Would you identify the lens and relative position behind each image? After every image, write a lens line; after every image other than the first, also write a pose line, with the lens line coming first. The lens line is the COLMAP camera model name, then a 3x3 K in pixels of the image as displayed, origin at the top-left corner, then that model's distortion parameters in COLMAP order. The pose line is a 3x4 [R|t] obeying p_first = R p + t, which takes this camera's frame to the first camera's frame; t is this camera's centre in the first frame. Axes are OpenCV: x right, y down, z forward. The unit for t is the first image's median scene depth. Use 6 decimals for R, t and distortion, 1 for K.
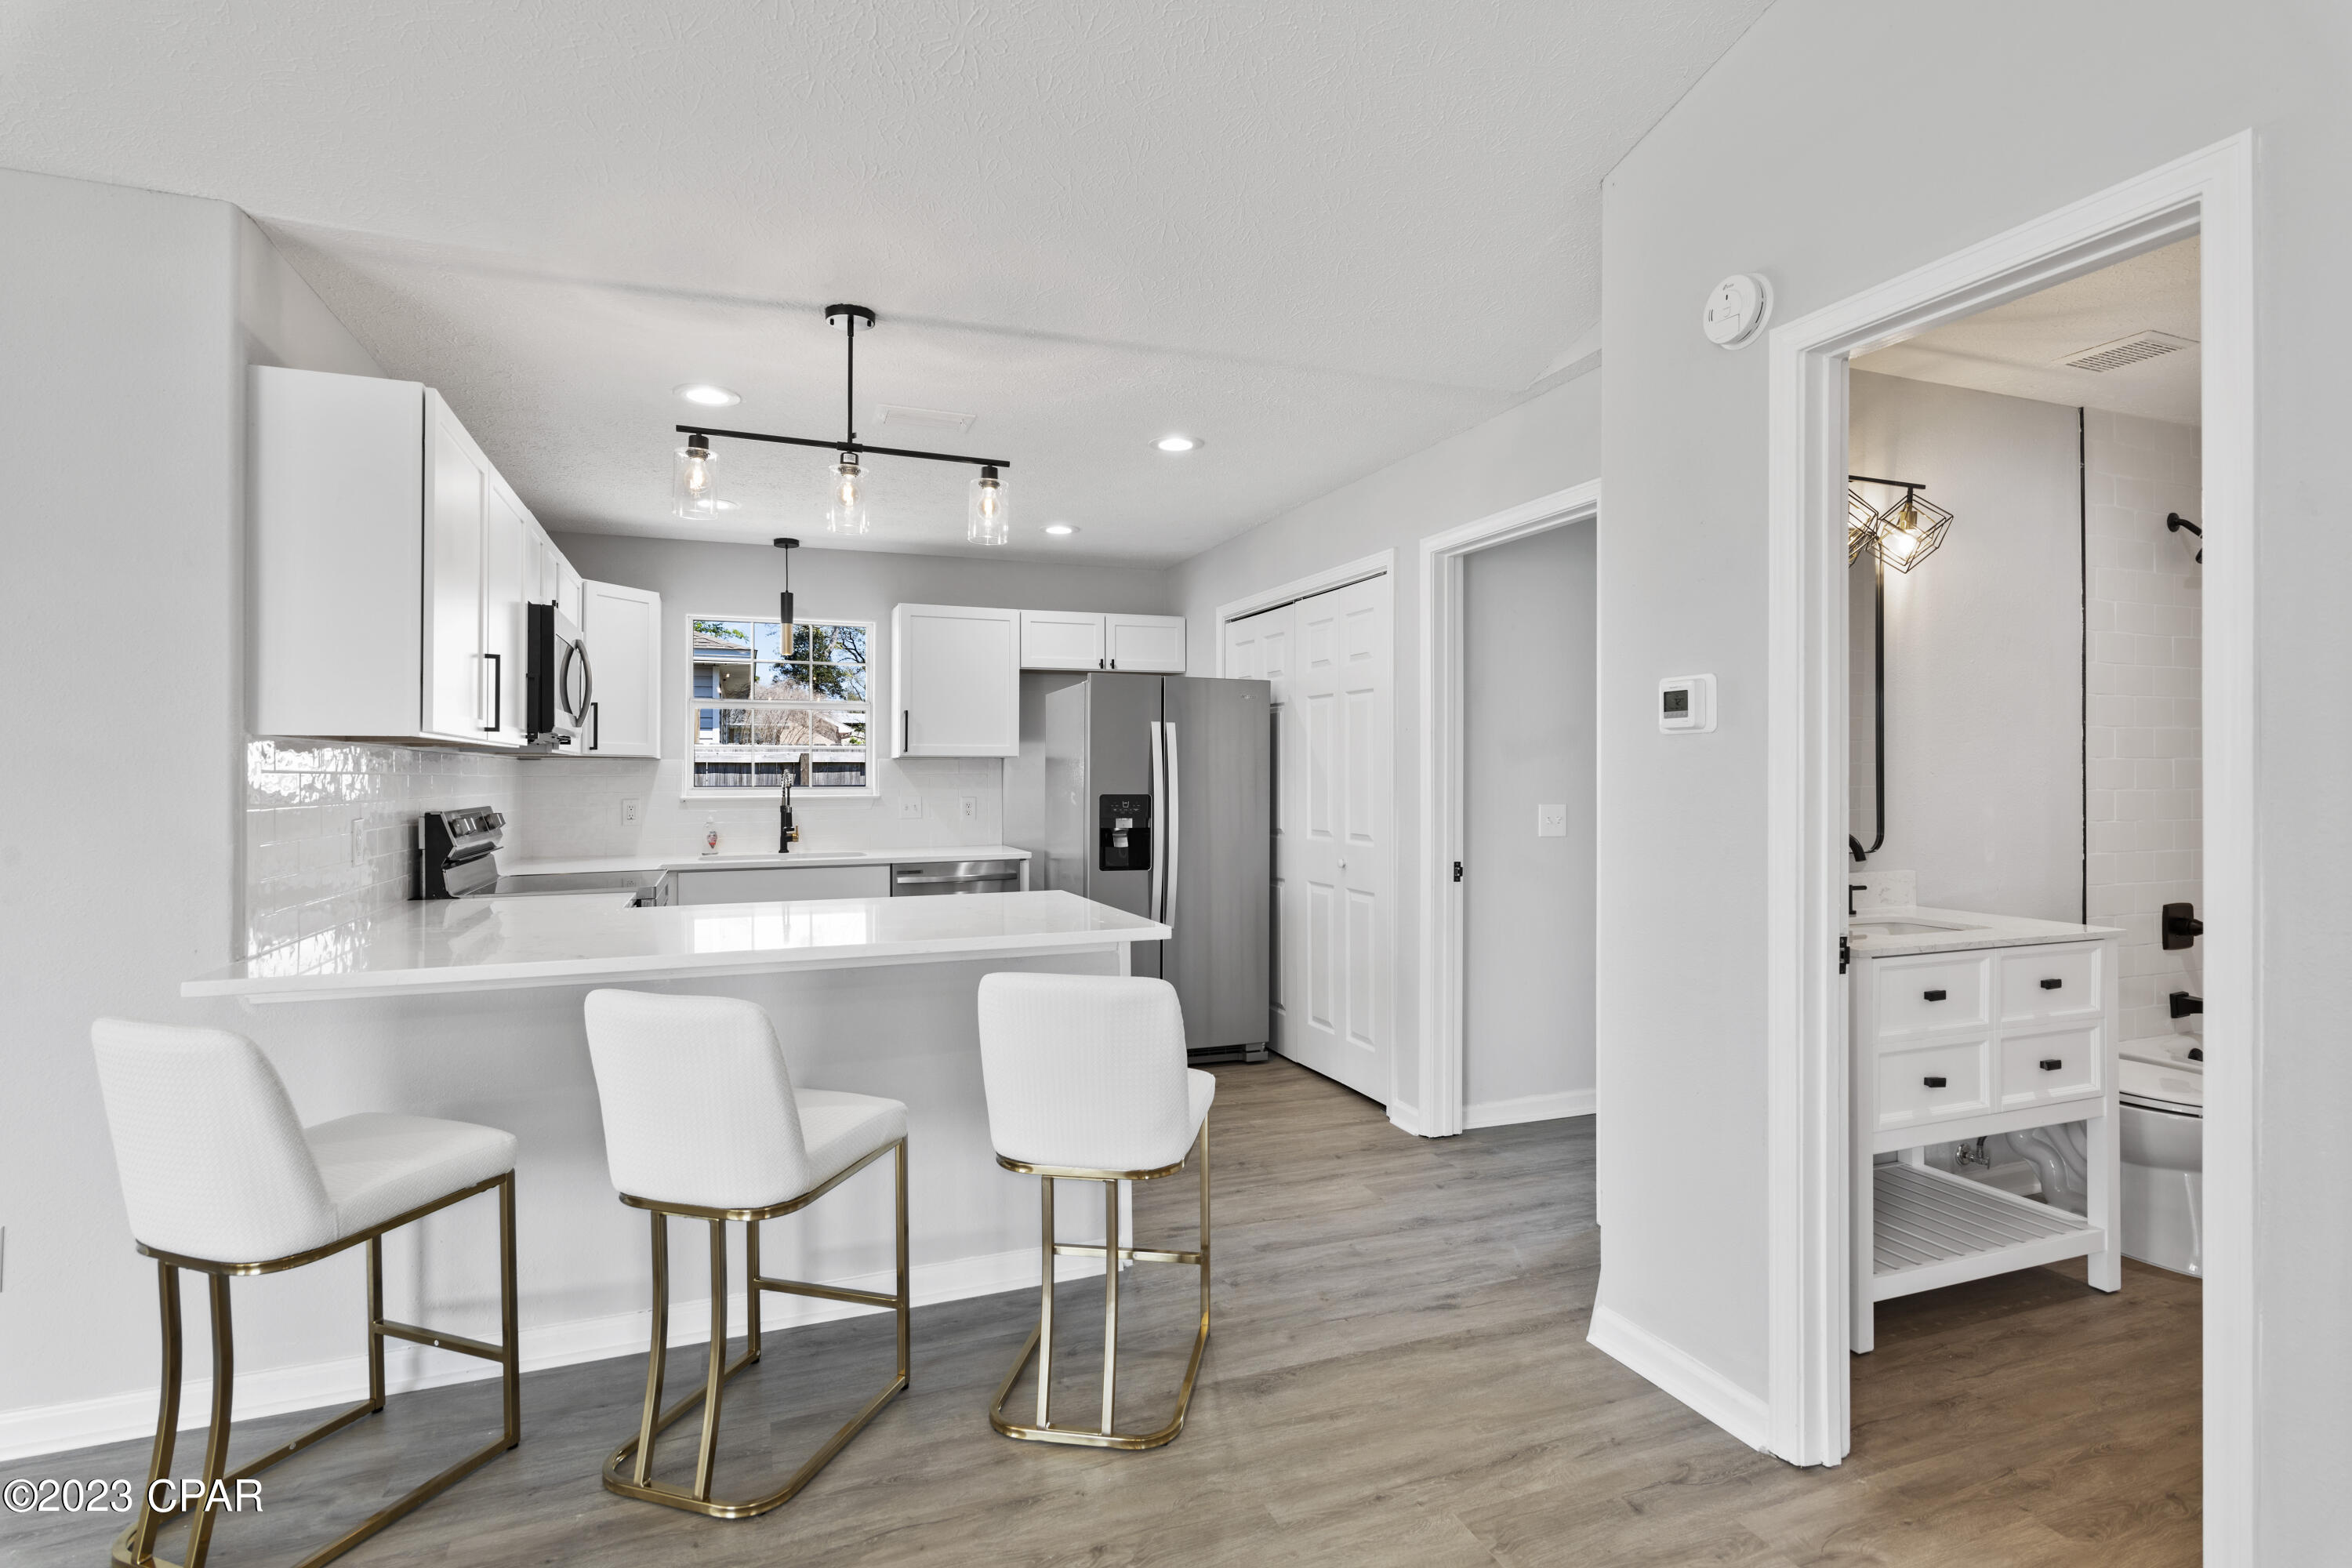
lens RADIAL K [[1152.7, 0, 1165.8], [0, 1152.7, 765.1], [0, 0, 1]] dist [0.005082, -0.000208]
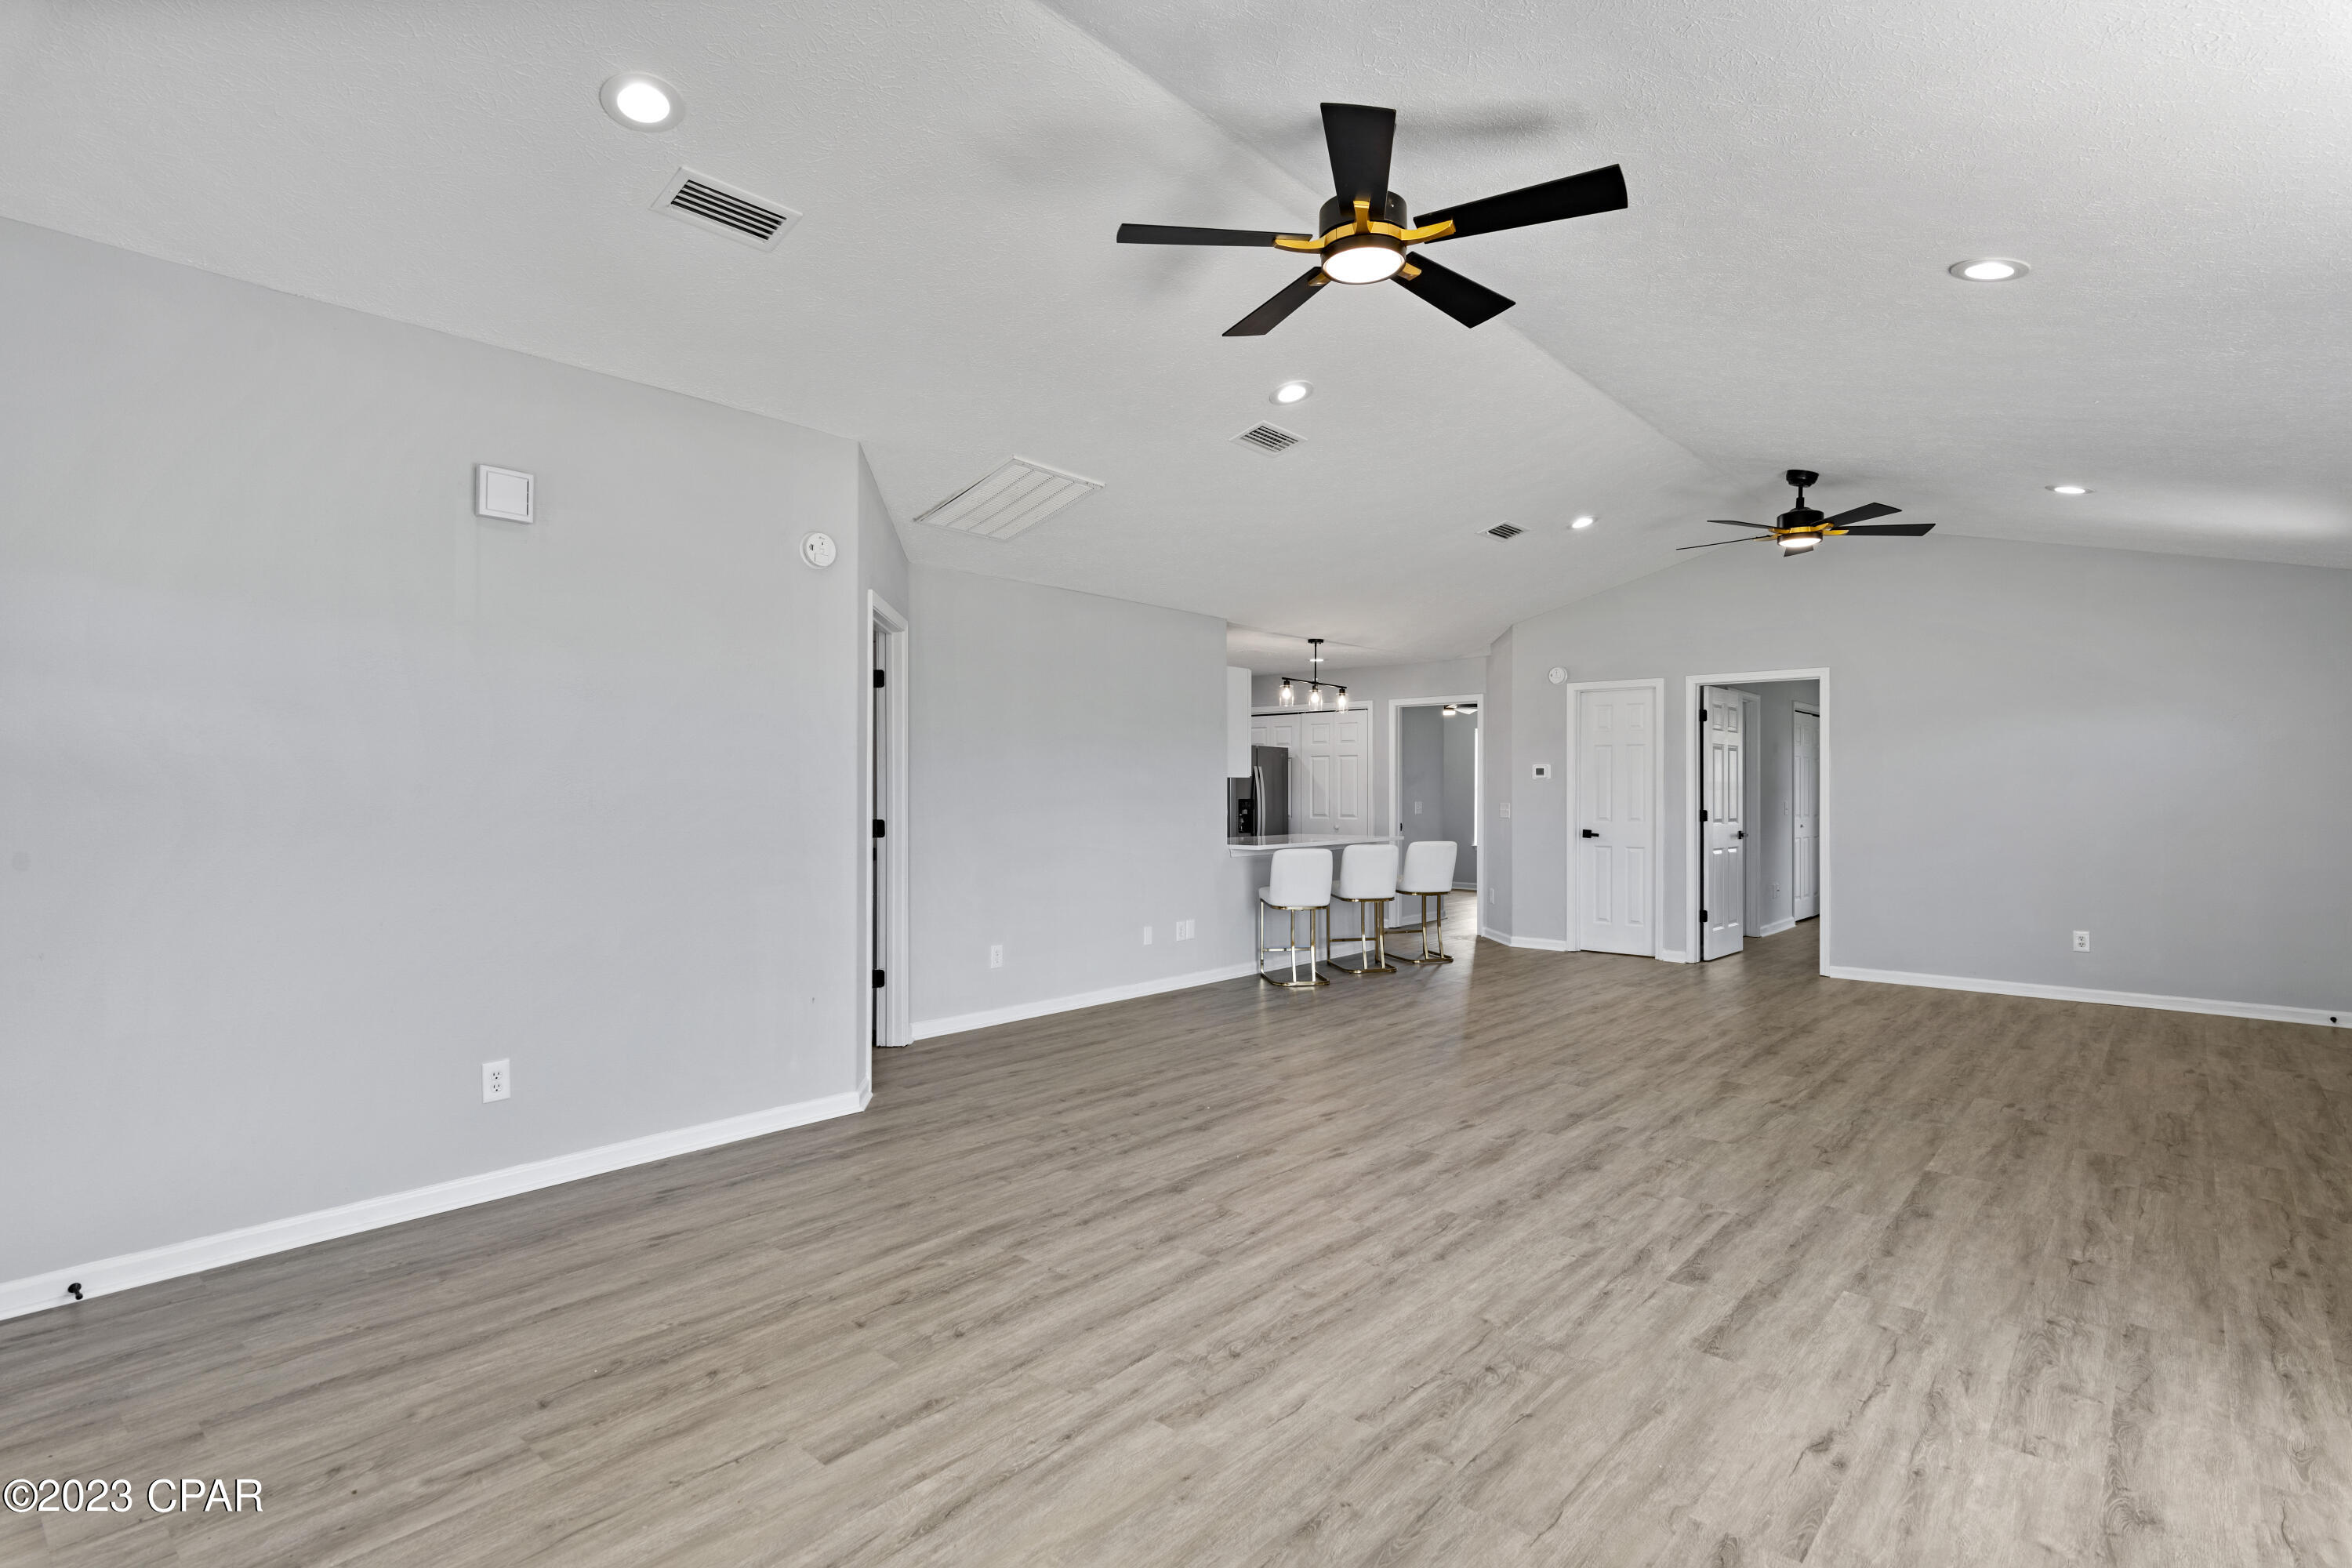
lens RADIAL K [[1152.7, 0, 1161.8], [0, 1152.7, 790.9], [0, 0, 1]] dist [0.005082, -0.000208]
pose [[0.885710, 0.001327, 0.464237, -1.911904], [-0.004624, 0.999972, 0.005963, -0.004614], [-0.464215, -0.007428, 0.885691, -1.422524]]
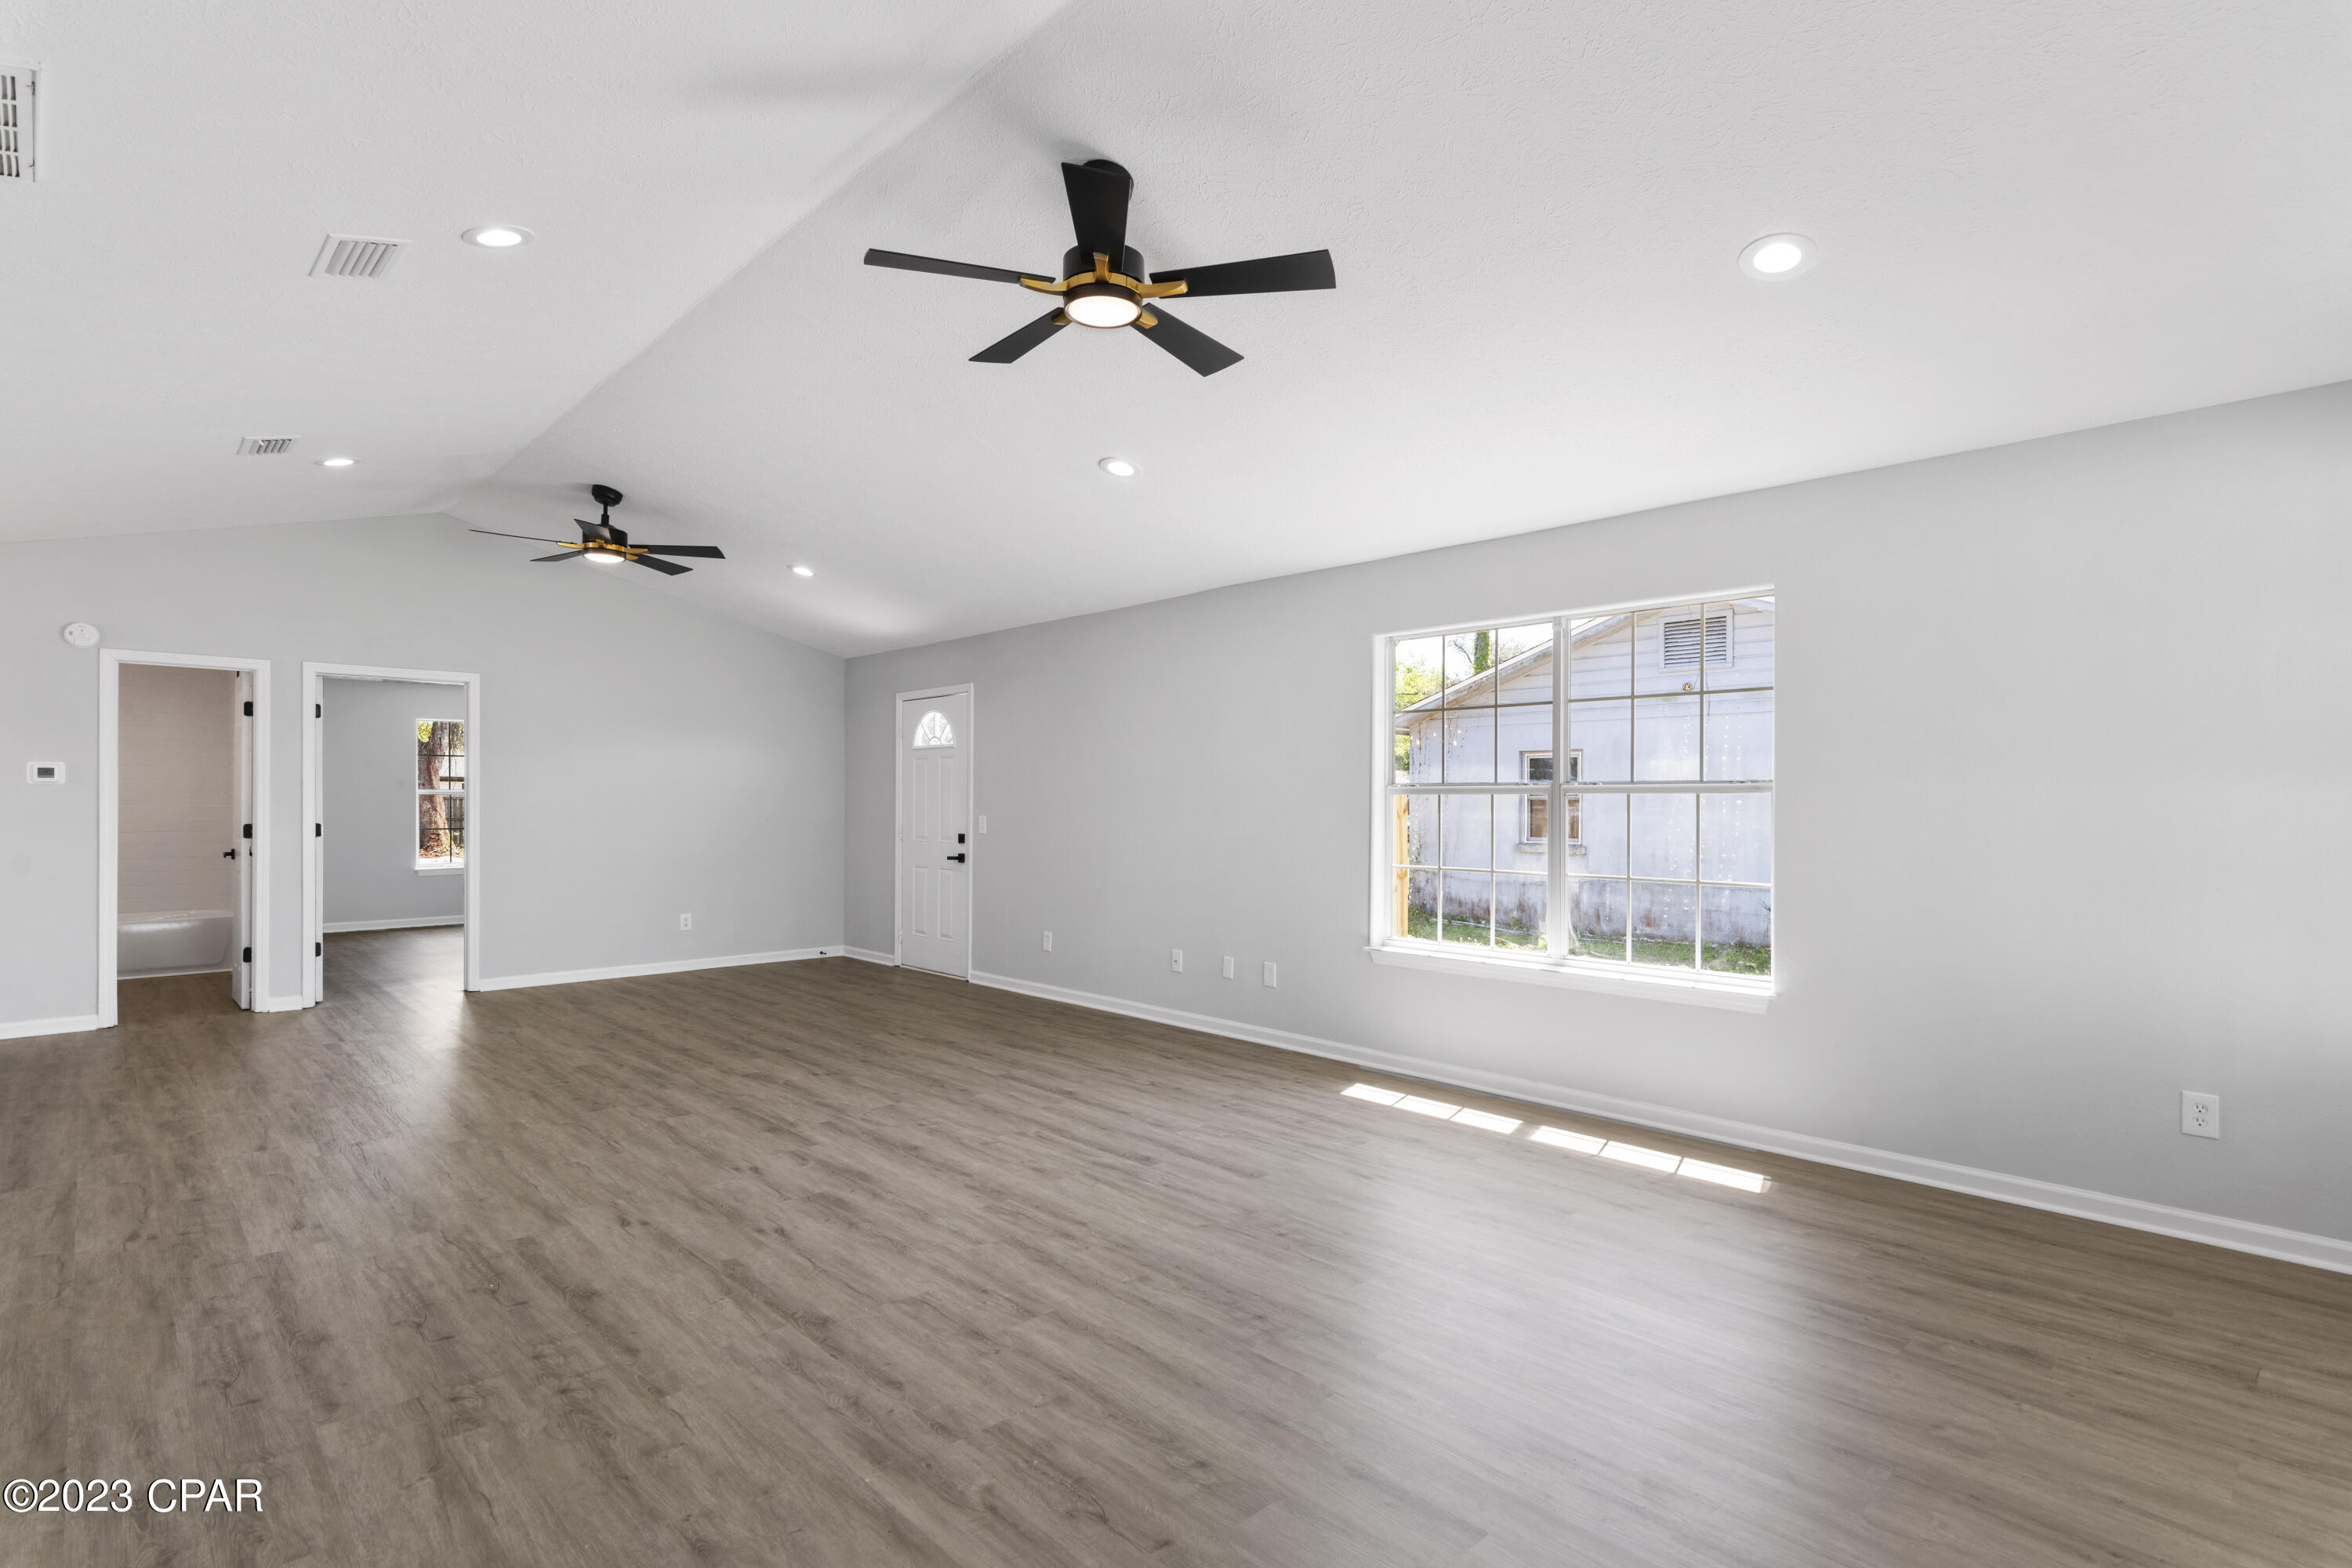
lens RADIAL K [[1152.7, 0, 1187.3], [0, 1152.7, 796.4], [0, 0, 1]] dist [0.005082, -0.000208]
pose [[-0.389612, 0.002766, 0.920975, -2.305161], [-0.006673, 0.999961, -0.005826, -0.000602], [-0.920955, -0.008415, -0.389578, -0.285260]]
